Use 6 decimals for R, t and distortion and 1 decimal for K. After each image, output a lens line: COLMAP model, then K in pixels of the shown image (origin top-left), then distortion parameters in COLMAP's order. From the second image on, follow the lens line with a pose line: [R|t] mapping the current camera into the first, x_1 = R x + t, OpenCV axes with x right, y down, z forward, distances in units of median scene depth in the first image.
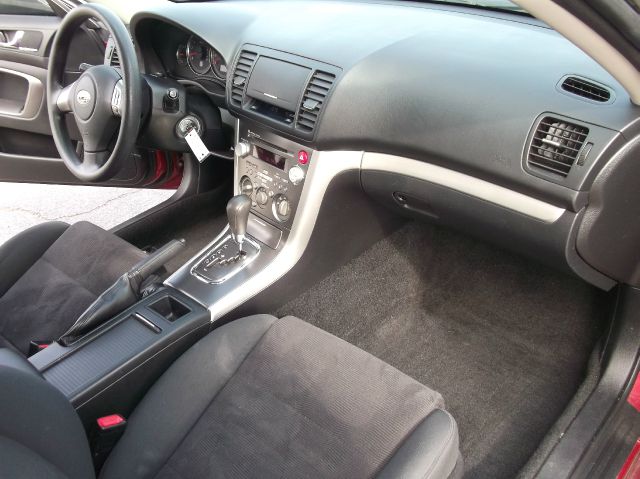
lens RADIAL K [[616.1, 0, 320.5], [0, 616.1, 236.9], [0, 0, 1]] dist [0.013667, 0.000000]
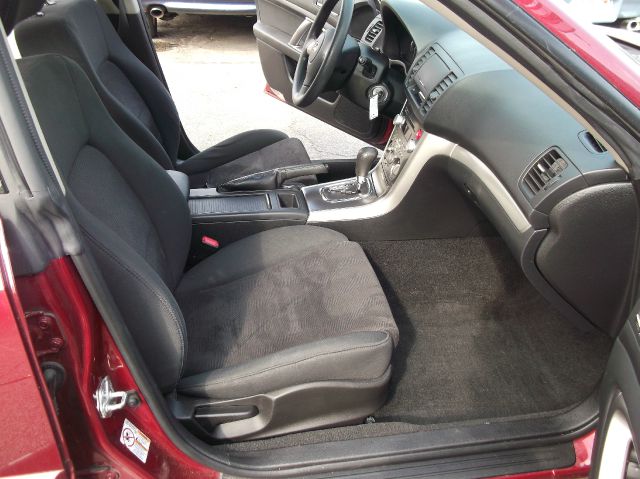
lens RADIAL K [[616.1, 0, 320.3], [0, 616.1, 241.8], [0, 0, 1]] dist [0.013667, 0.000000]
pose [[0.782944, 0.419608, -0.459269, 0.470560], [-0.425370, 0.899811, 0.096952, 0.031384], [0.453938, 0.119451, 0.882990, -0.177156]]
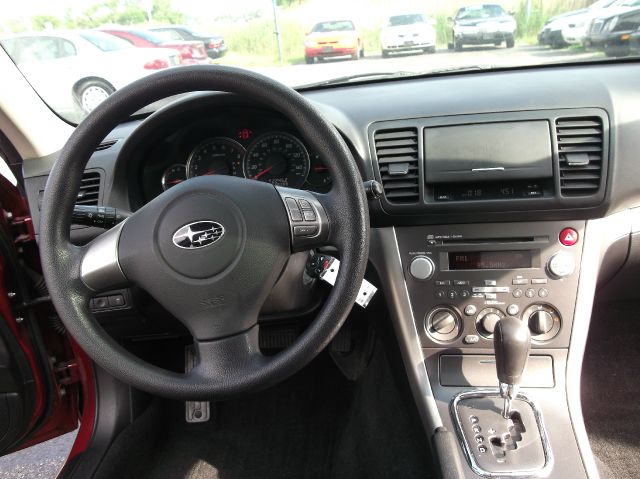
lens RADIAL K [[616.1, 0, 323.4], [0, 616.1, 234.6], [0, 0, 1]] dist [0.013667, 0.000000]
pose [[0.754227, -0.177571, 0.632148, -0.664588], [0.356938, 0.918945, -0.167736, -0.109032], [-0.551124, 0.352148, 0.756475, 0.591420]]
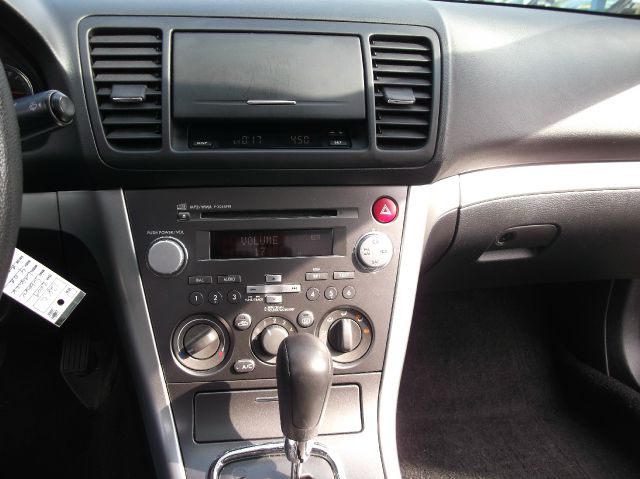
lens RADIAL K [[616.1, 0, 318.7], [0, 616.1, 236.3], [0, 0, 1]] dist [0.013667, 0.000000]
pose [[0.517793, -0.192736, 0.833513, -0.447489], [0.378691, 0.925278, -0.021295, -0.115076], [-0.767127, 0.326670, 0.552090, 0.746853]]
